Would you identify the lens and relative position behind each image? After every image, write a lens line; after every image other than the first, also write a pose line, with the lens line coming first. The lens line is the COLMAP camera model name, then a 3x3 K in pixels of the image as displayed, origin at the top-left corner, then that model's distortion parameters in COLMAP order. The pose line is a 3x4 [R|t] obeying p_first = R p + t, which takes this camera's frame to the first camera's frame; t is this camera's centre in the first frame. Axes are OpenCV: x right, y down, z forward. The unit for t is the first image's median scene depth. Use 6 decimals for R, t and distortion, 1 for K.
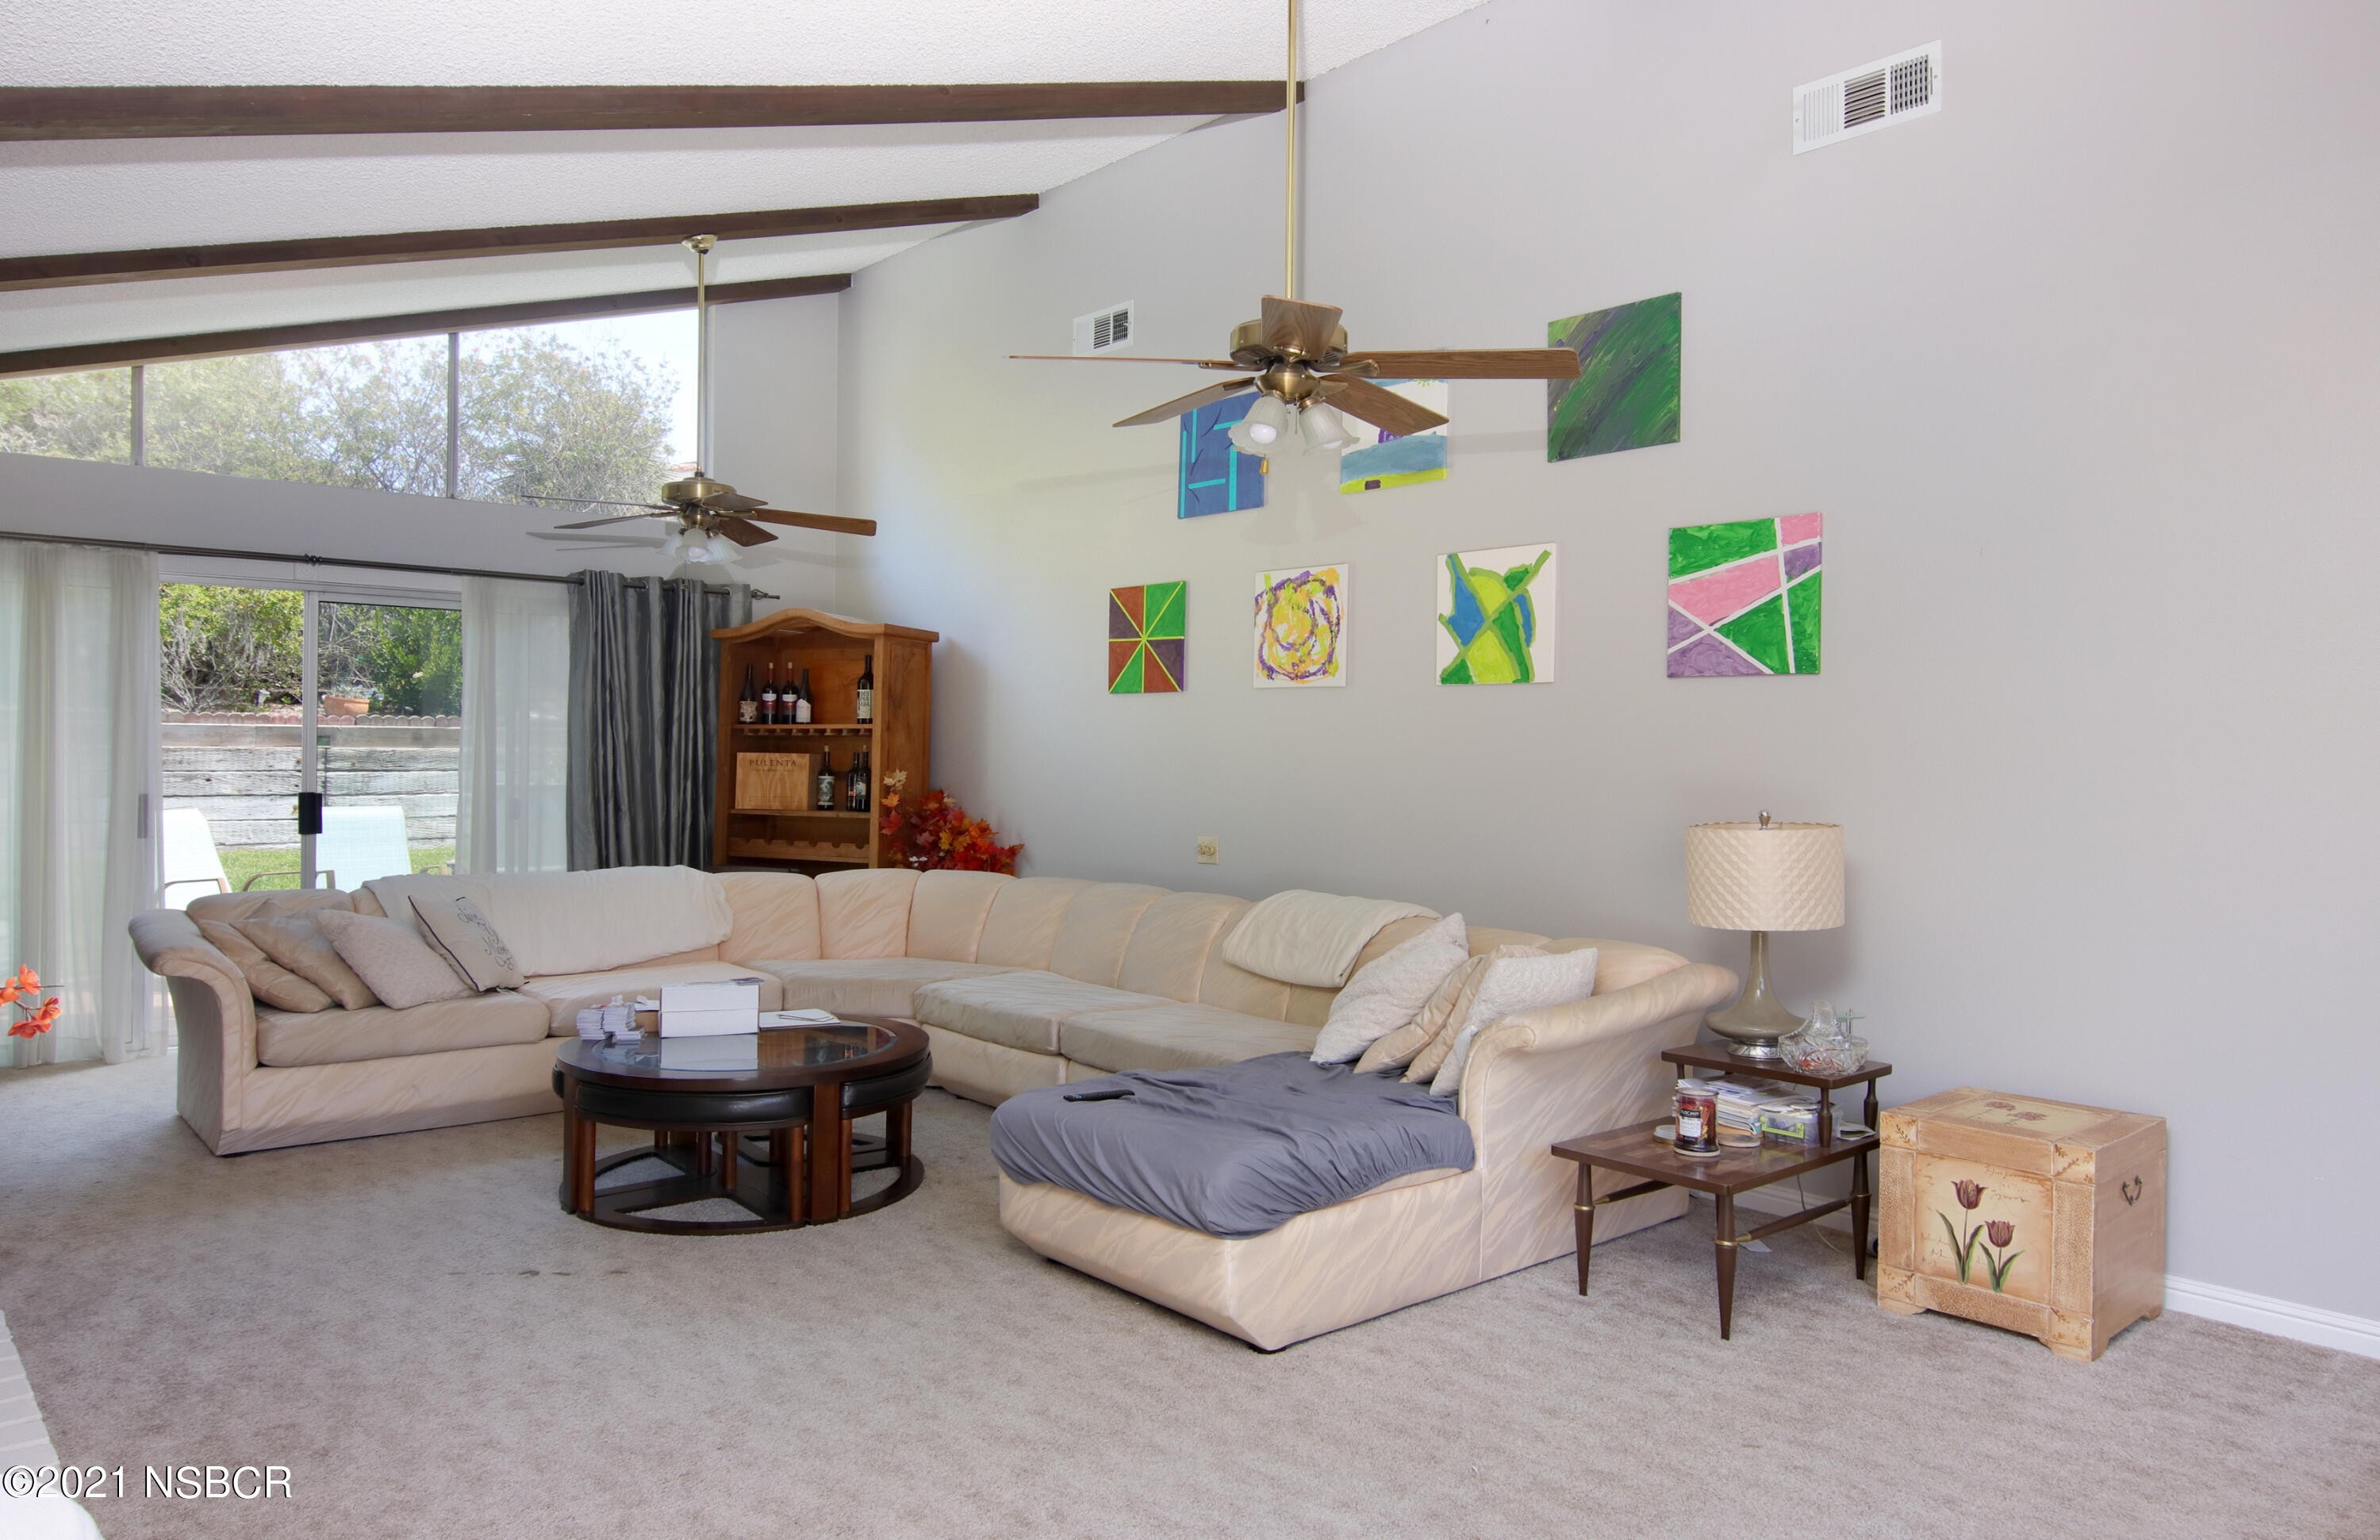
lens RADIAL K [[1518.1, 0, 1179.4], [0, 1518.1, 781.9], [0, 0, 1]] dist [0.017083, -0.032946]
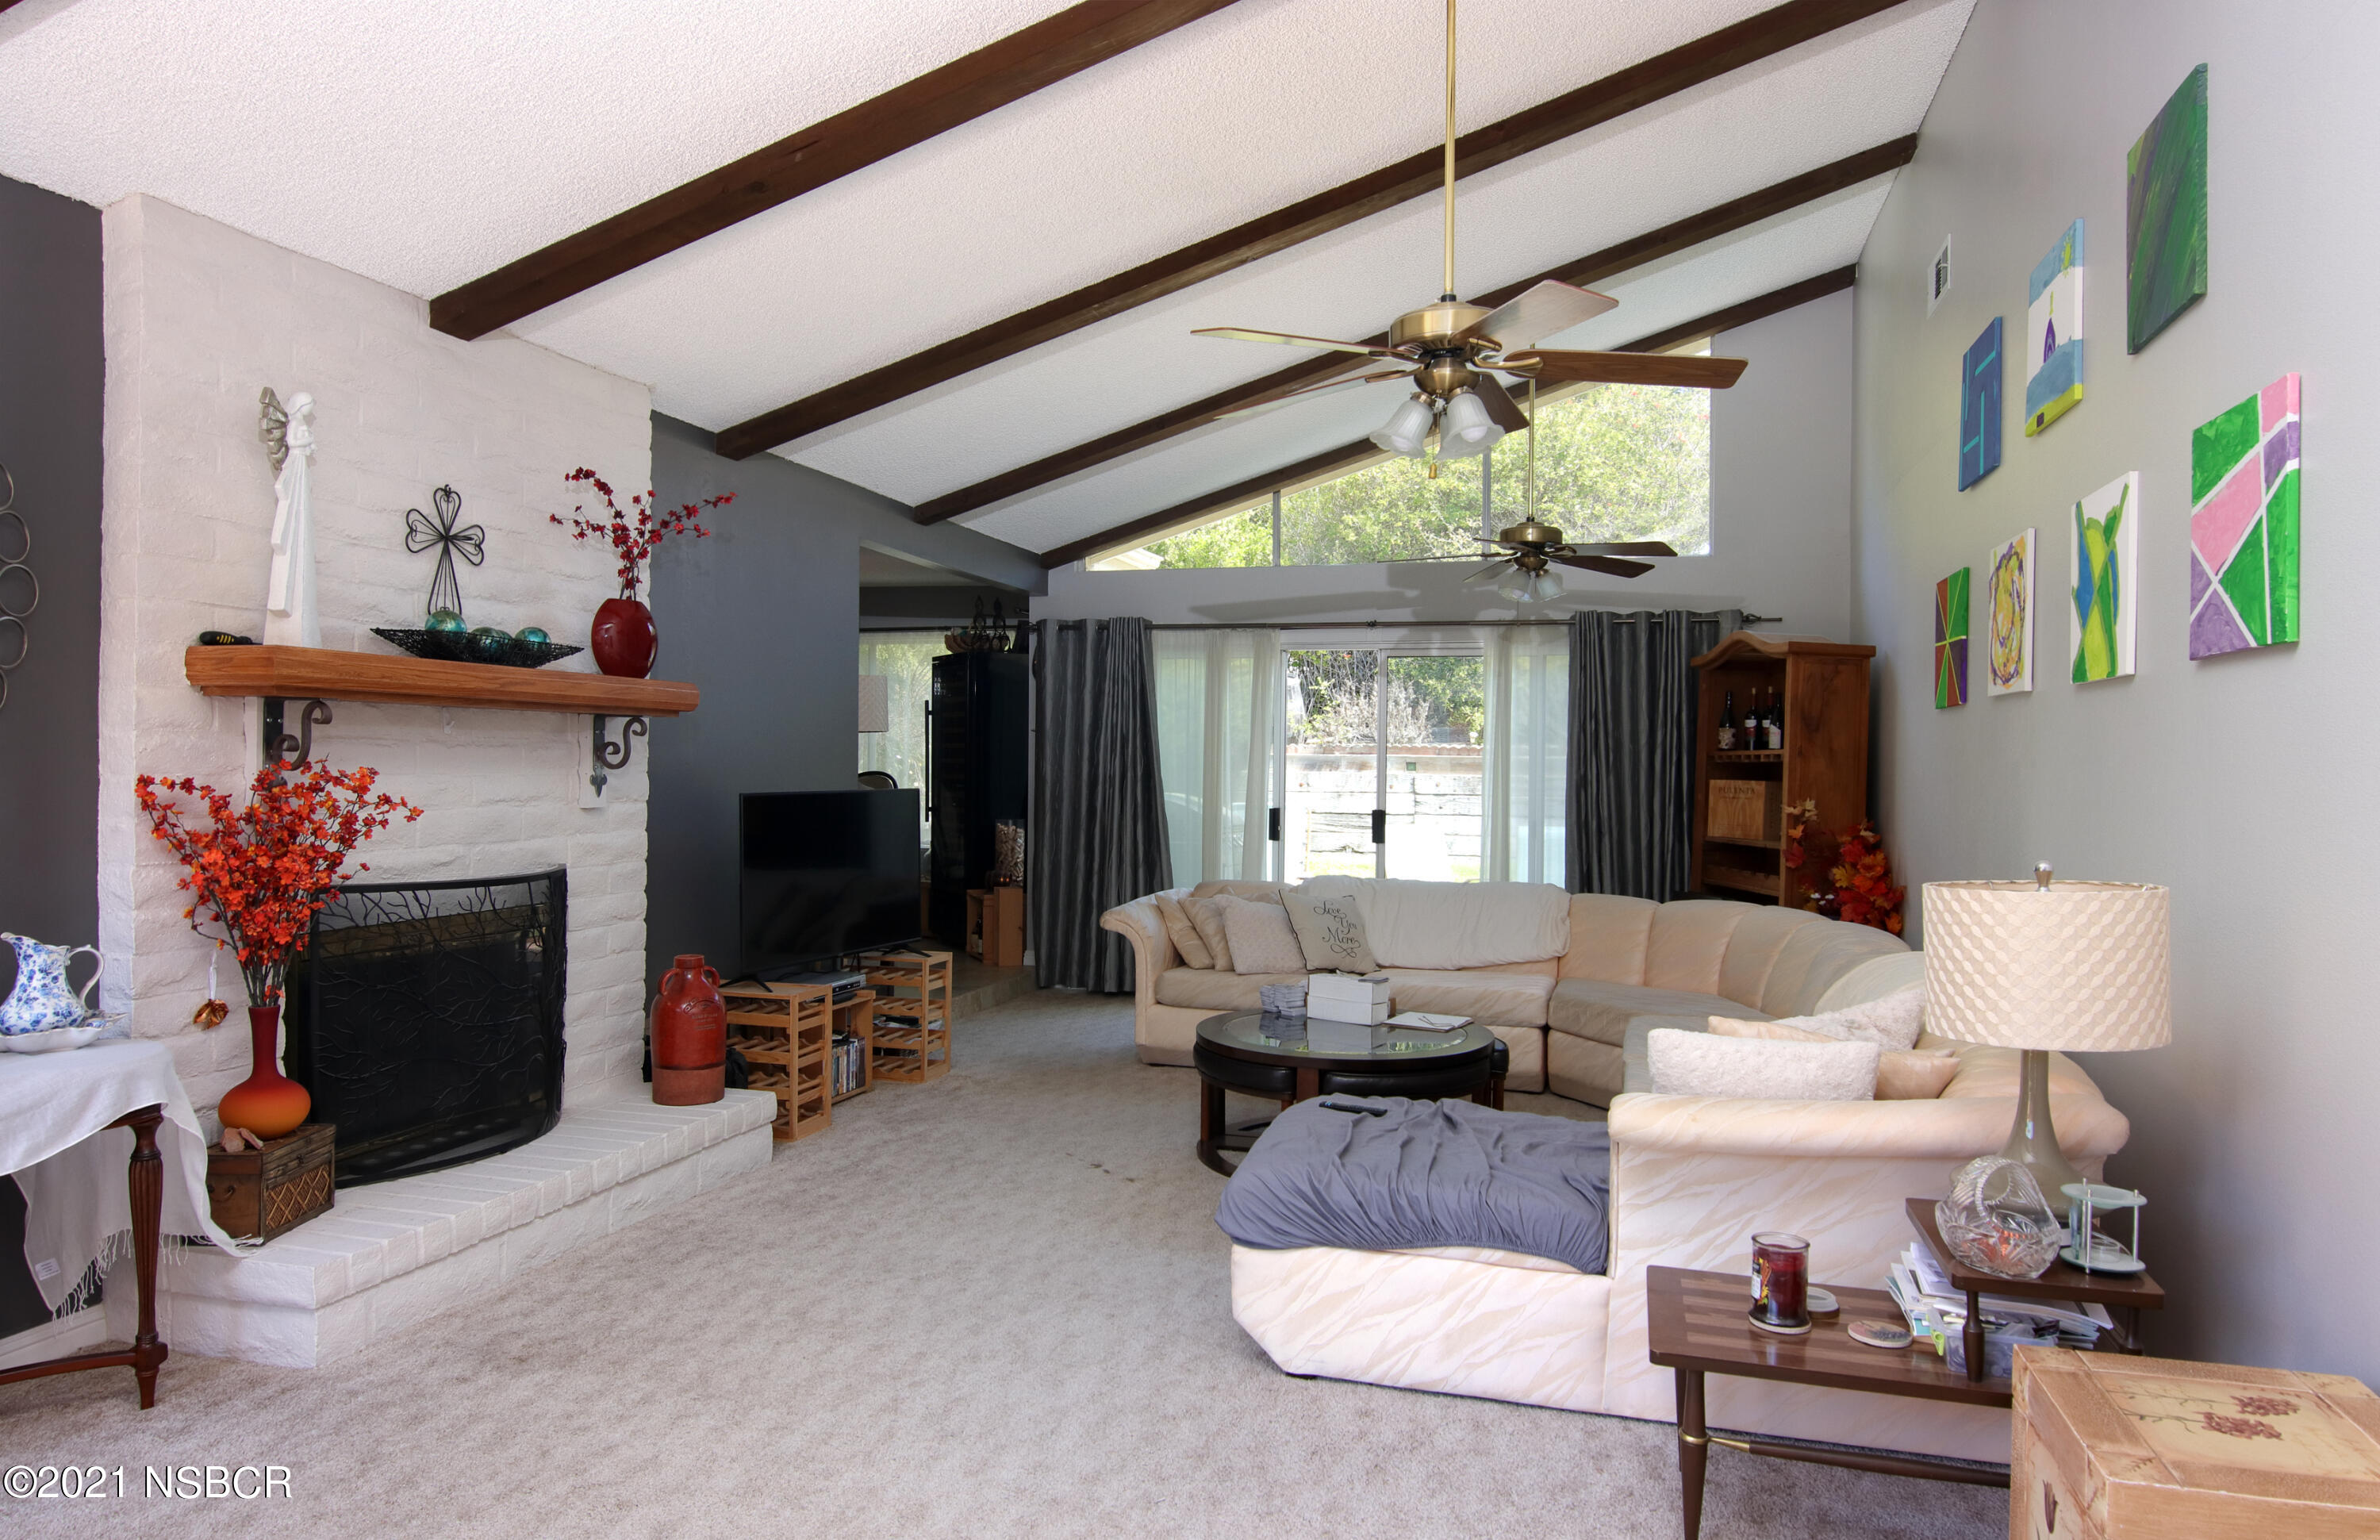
lens RADIAL K [[1518.1, 0, 1179.4], [0, 1518.1, 781.9], [0, 0, 1]] dist [0.017083, -0.032946]
pose [[0.540634, 0.002293, -0.841255, 0.729961], [-0.019692, 0.999757, -0.009930, -0.001893], [0.841027, 0.021934, 0.540548, 0.332757]]
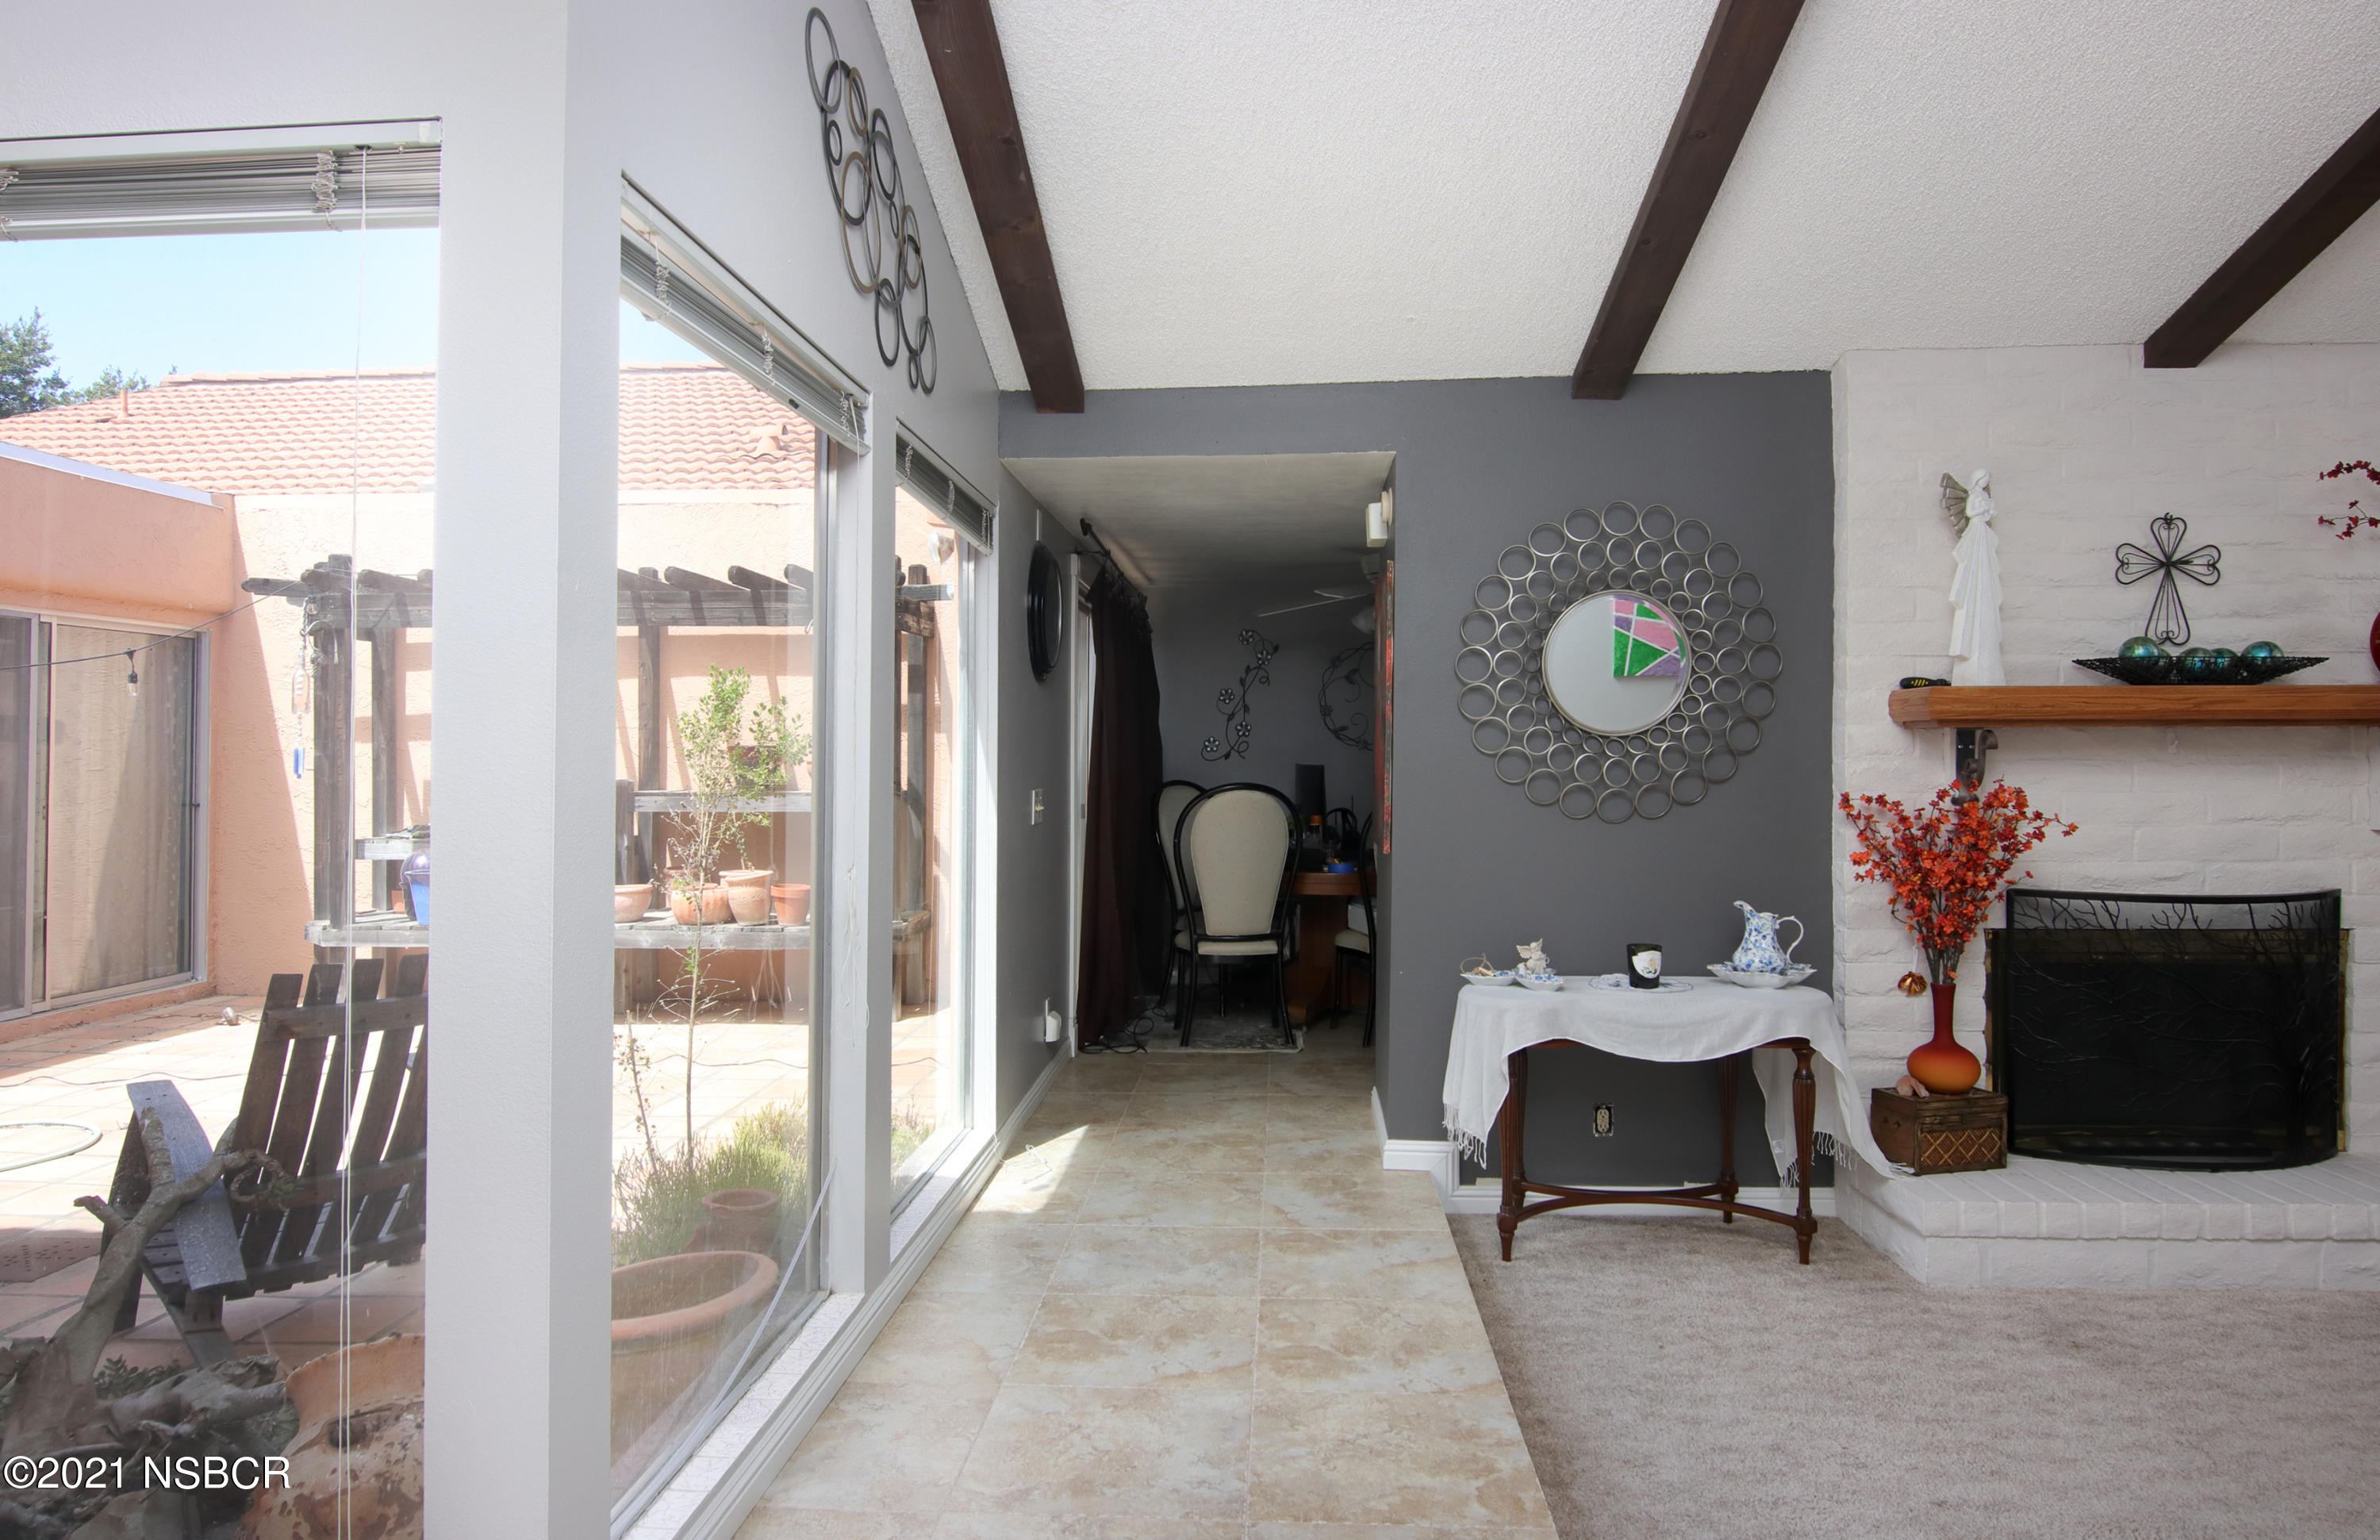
lens RADIAL K [[1445.2, 0, 1190.0], [0, 1445.2, 770.0], [0, 0, 1]] dist [-0.009681, -0.005038]
pose [[-0.700443, -0.005044, -0.713690, 0.802300], [-0.020268, 0.999712, 0.012826, -0.024319], [0.713420, 0.023449, -0.700344, 0.728553]]
